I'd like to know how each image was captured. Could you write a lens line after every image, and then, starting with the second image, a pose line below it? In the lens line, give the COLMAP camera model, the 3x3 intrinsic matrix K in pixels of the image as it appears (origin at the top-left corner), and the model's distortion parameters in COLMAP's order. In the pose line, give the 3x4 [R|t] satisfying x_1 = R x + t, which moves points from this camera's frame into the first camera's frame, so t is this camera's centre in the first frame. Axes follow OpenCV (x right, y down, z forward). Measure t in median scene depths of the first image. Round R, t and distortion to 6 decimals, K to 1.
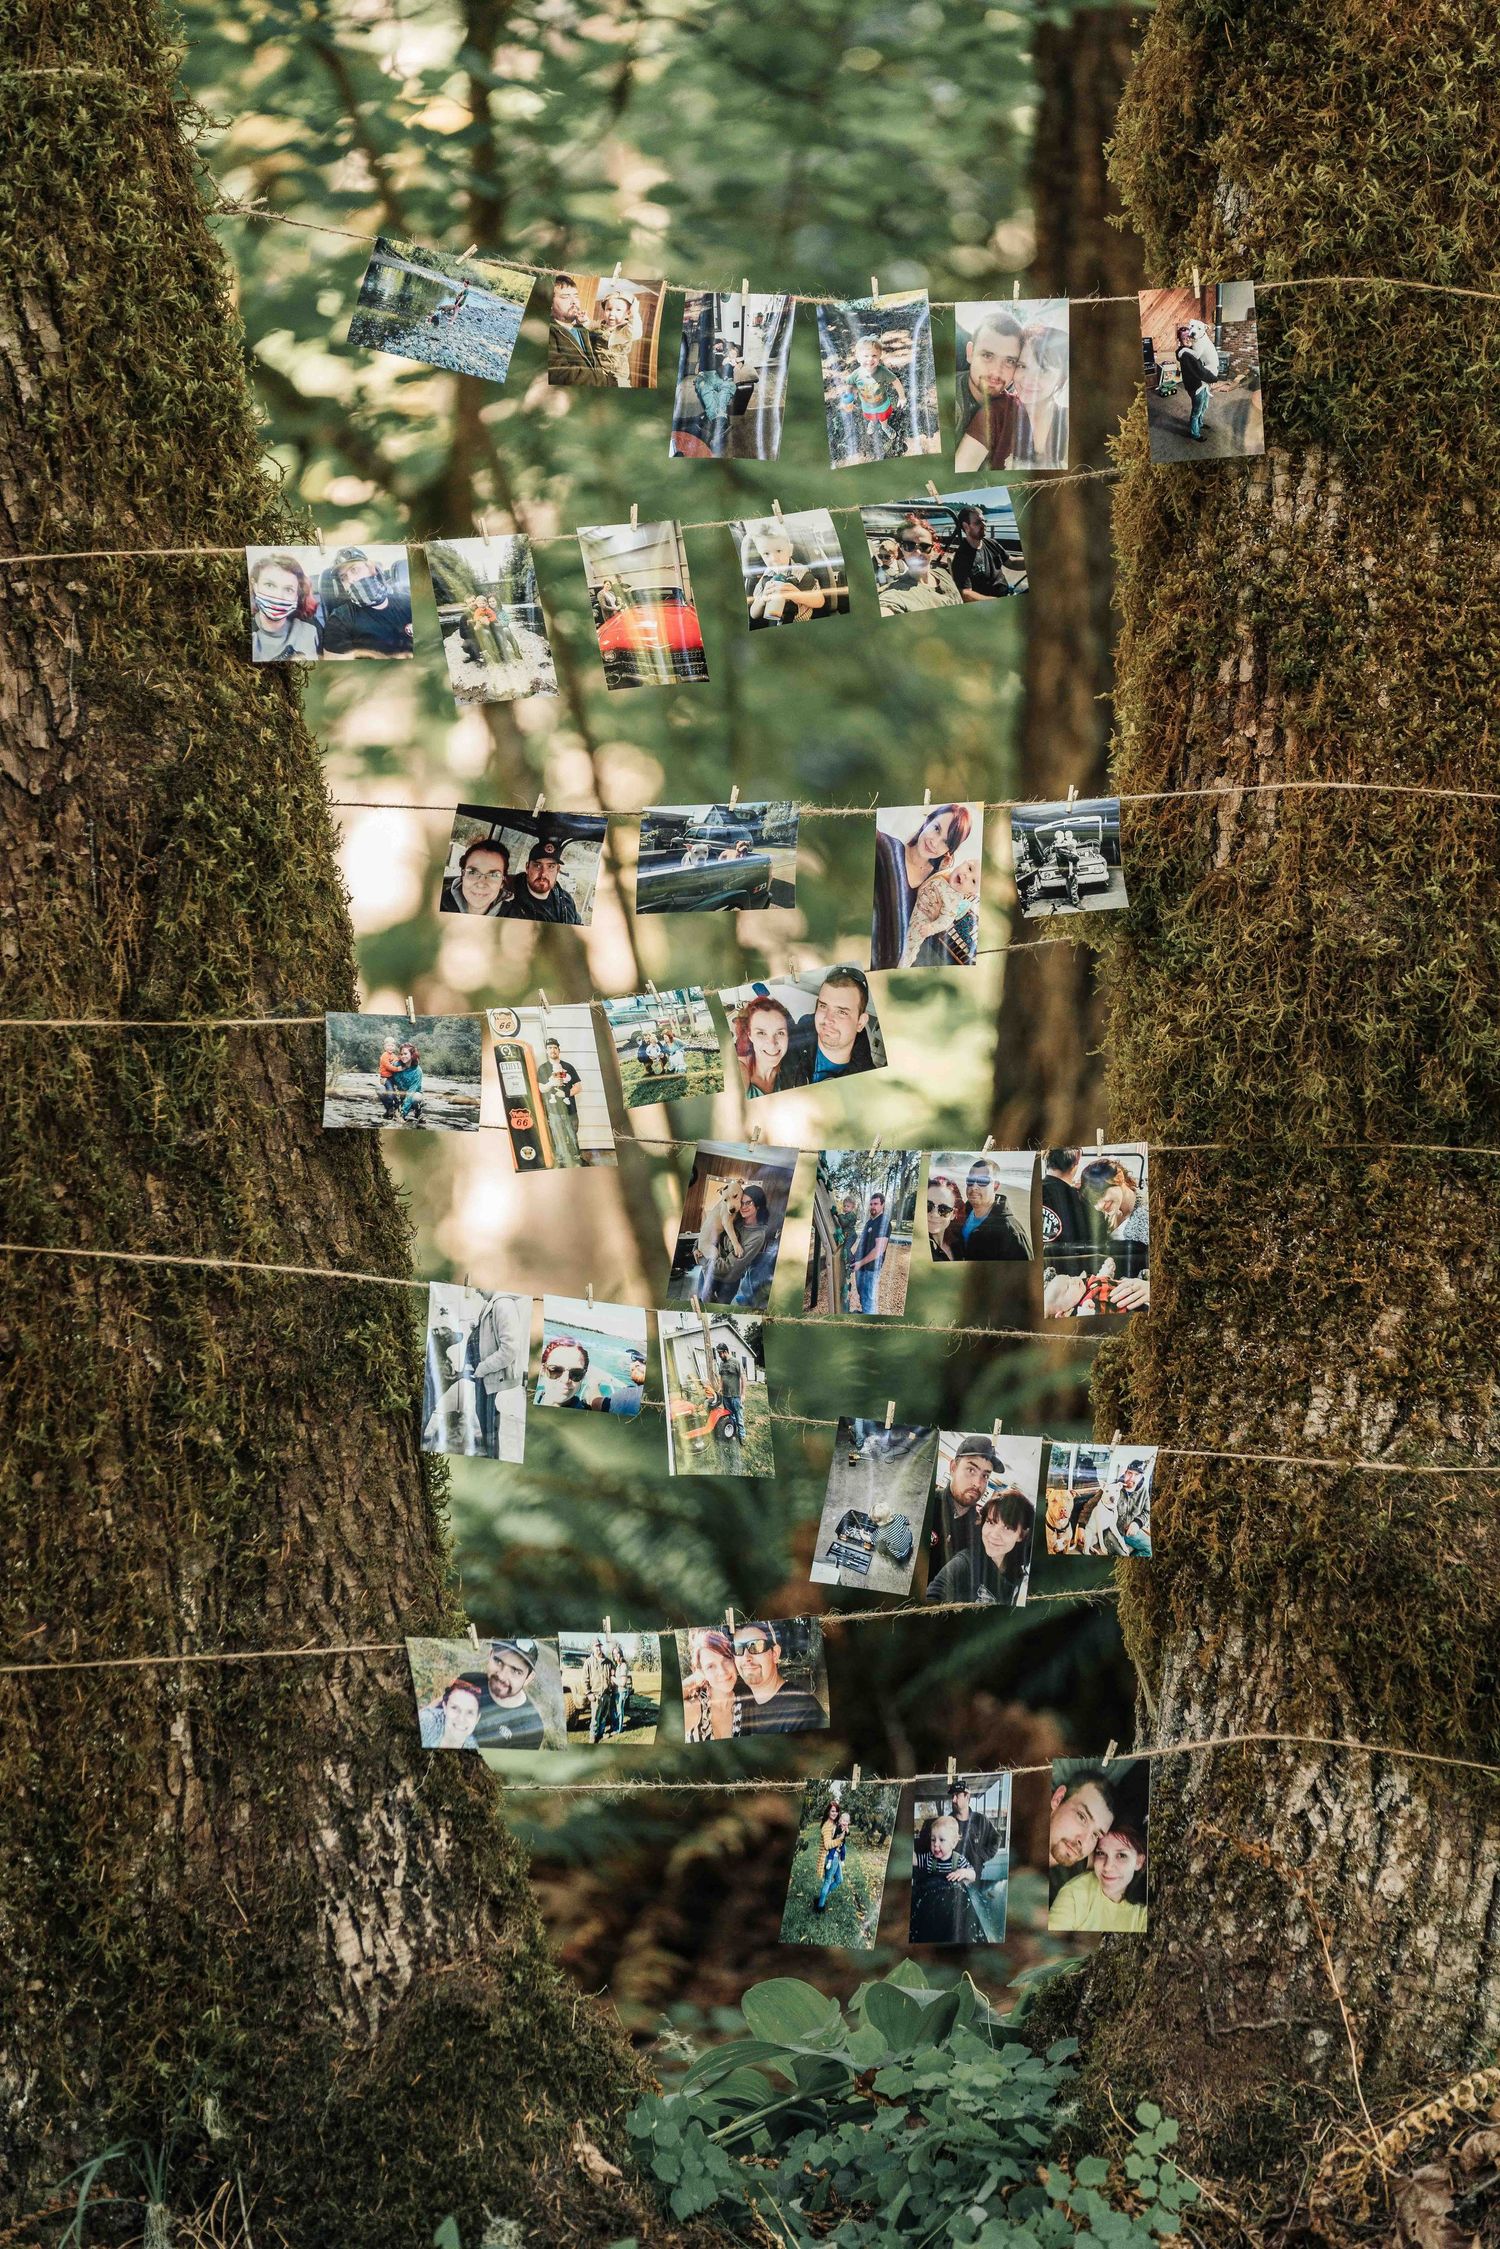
lens RADIAL K [[8395.7, 0, 744.5], [0, 8395.7, 1124.5], [0, 0, 1]] dist [0.283888, 0.000000]
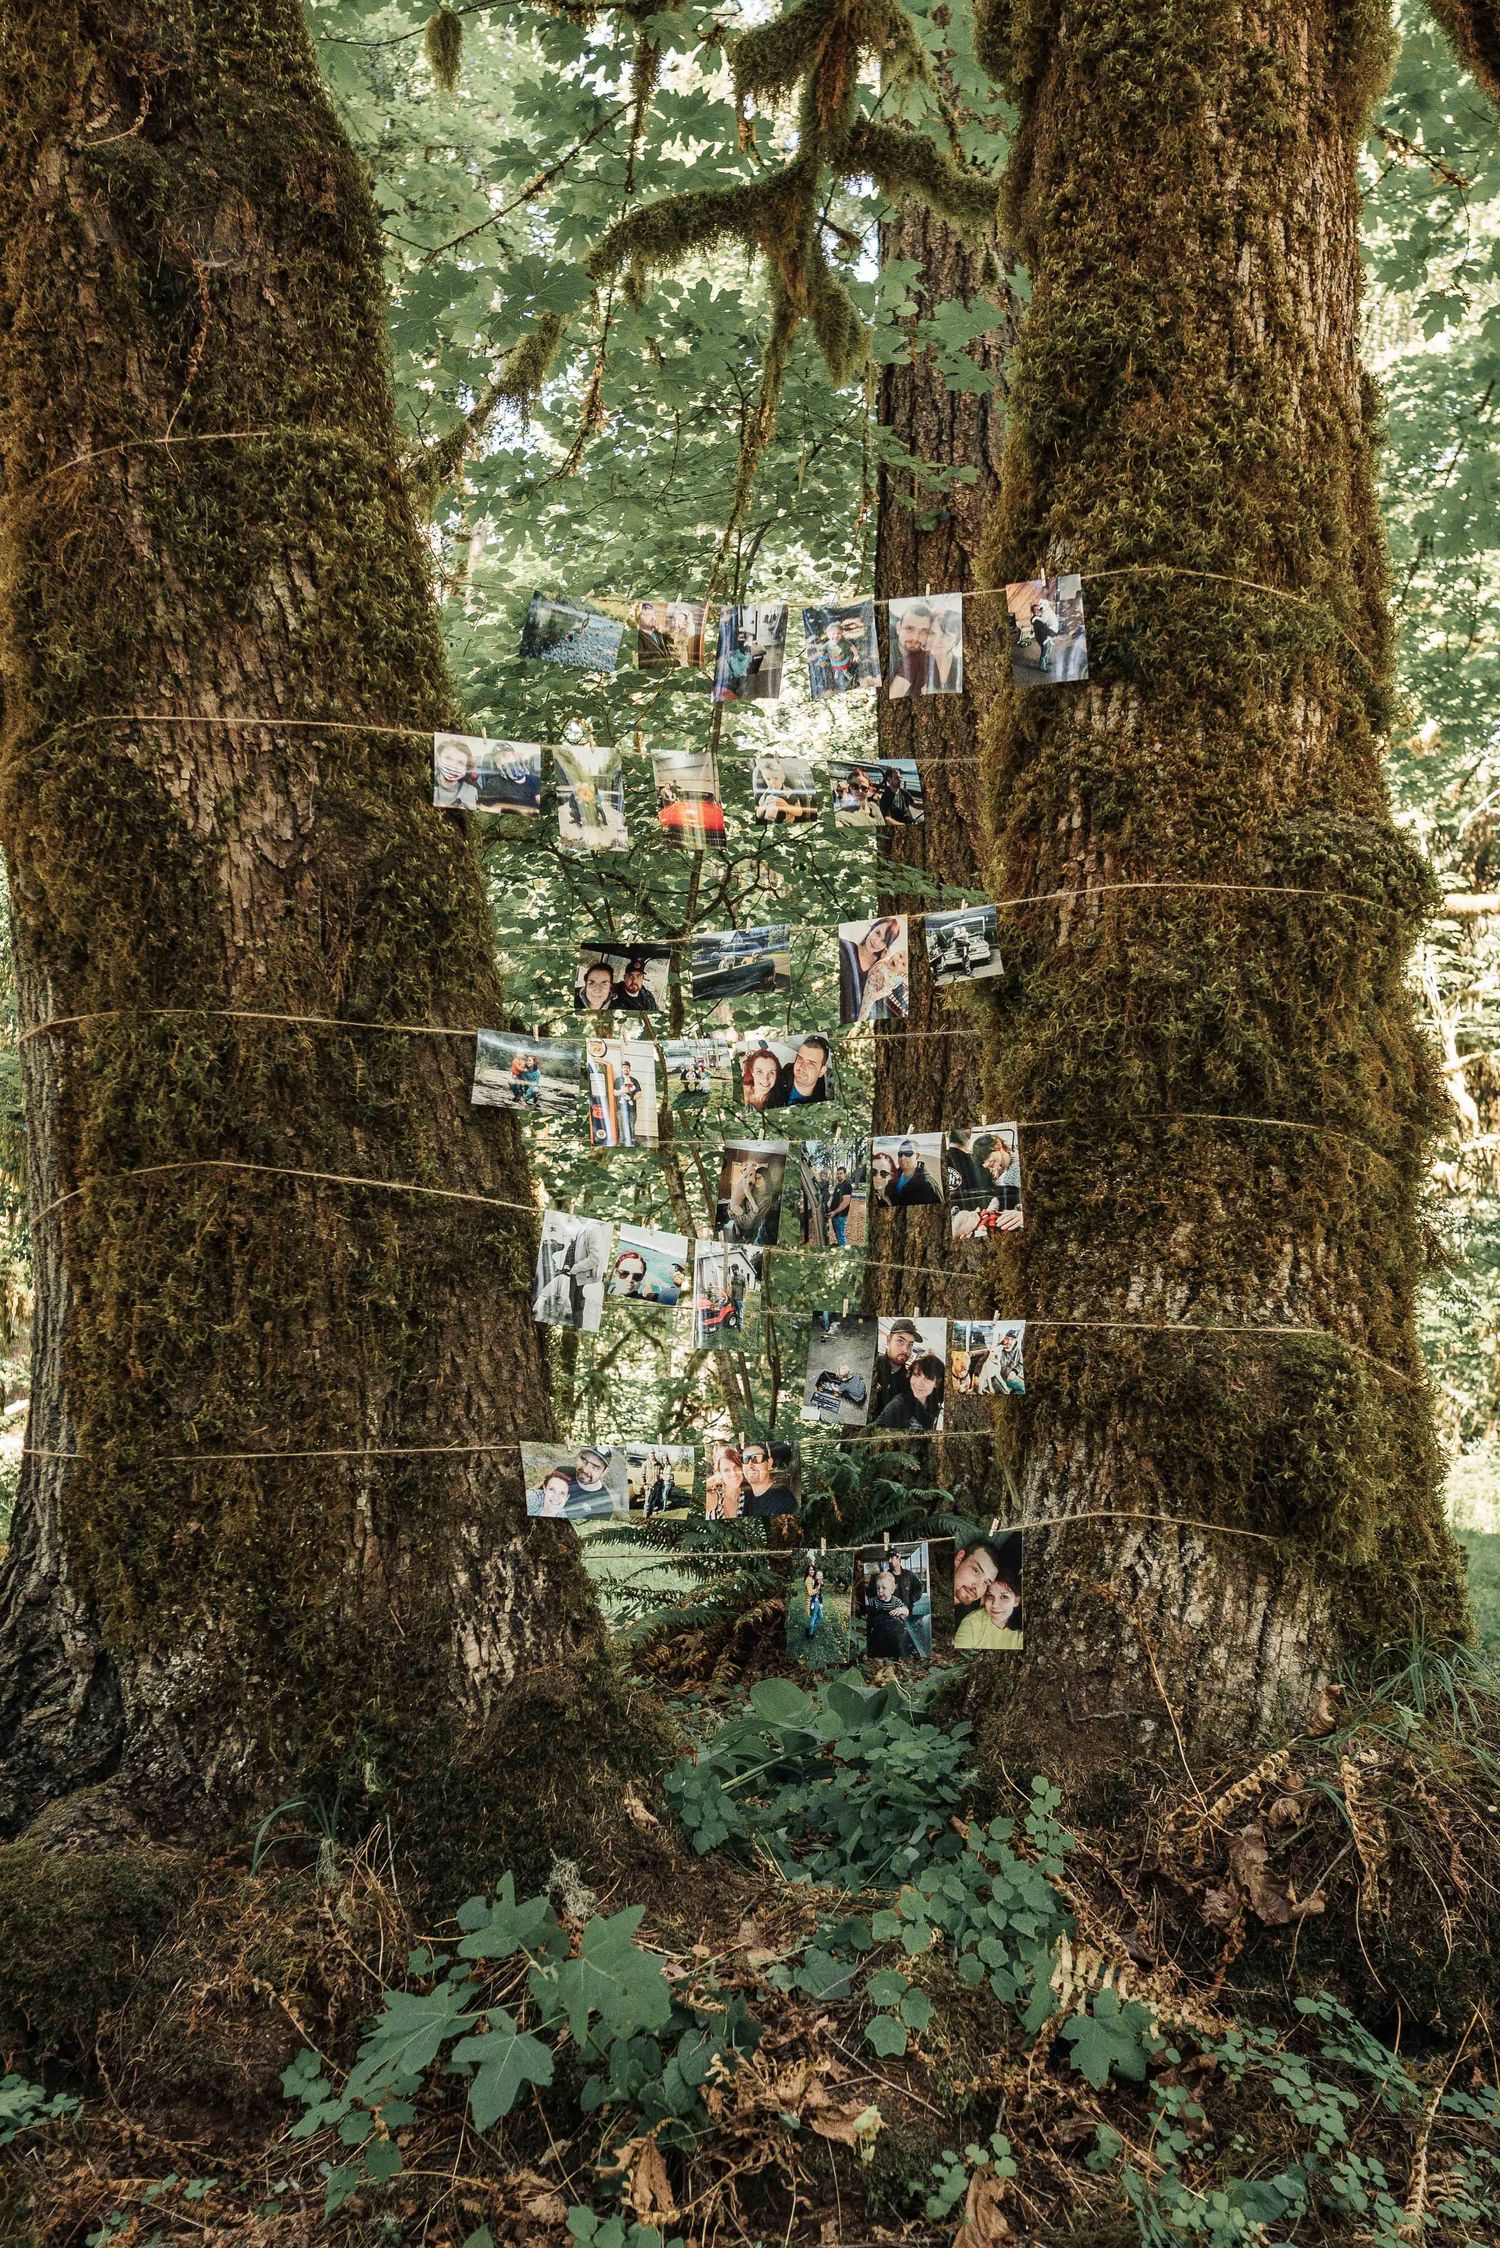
lens RADIAL K [[2126.4, 0, 758.2], [0, 2126.4, 1126.3], [0, 0, 1]] dist [0.000902, 0.000000]
pose [[0.999851, 0.004494, -0.016685, 0.007437], [-0.006950, 0.988636, -0.150170, 0.062169], [0.015820, 0.150263, 0.988519, 0.623938]]
